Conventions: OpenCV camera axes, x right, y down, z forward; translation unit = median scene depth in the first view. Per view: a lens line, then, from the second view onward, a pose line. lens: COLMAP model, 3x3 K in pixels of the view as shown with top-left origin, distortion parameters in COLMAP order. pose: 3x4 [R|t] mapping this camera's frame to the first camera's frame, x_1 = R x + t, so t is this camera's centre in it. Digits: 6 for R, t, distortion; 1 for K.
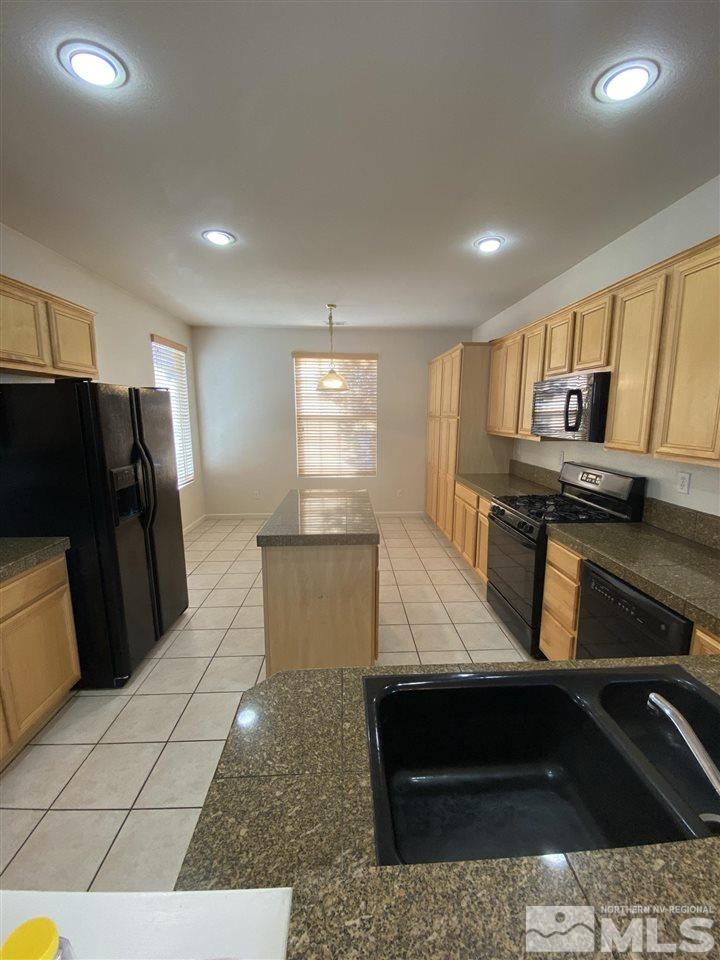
lens RADIAL K [[392.7, 0, 360.0], [0, 392.7, 480.0], [0, 0, 1]] dist [-0.014697, -0.000216]
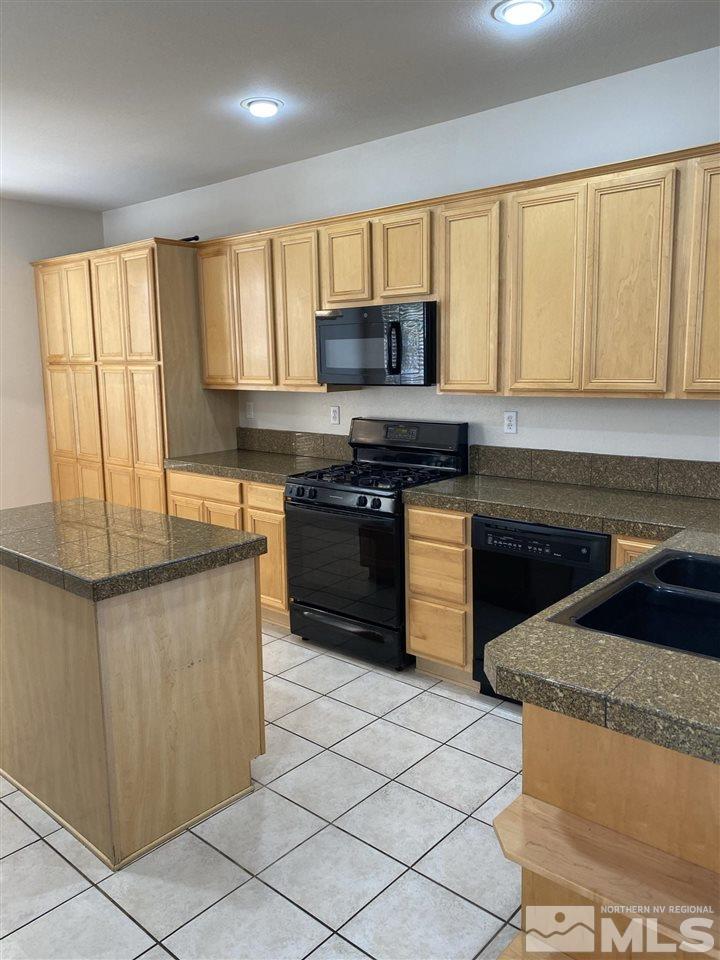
lens RADIAL K [[738.2, 0, 359.0], [0, 738.2, 471.8], [0, 0, 1]] dist [0.084331, -0.128309]
pose [[0.686565, -0.123532, 0.716497, -0.672998], [0.139618, 0.989521, 0.036819, 0.007943], [-0.713537, 0.074757, 0.696617, 0.017853]]
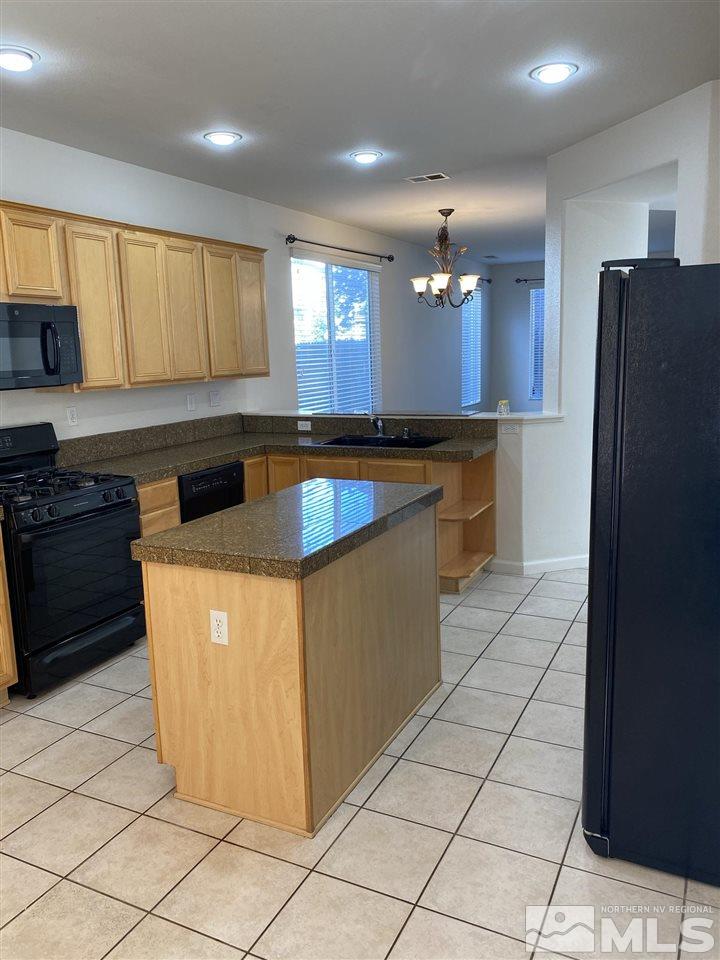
lens RADIAL K [[735.7, 0, 355.1], [0, 735.7, 476.9], [0, 0, 1]] dist [0.008469, -0.004403]
pose [[-0.881032, -0.055543, 0.469785, -0.772656], [0.108742, 0.942711, 0.315392, -0.366447], [-0.460389, 0.328956, -0.824518, 2.215038]]
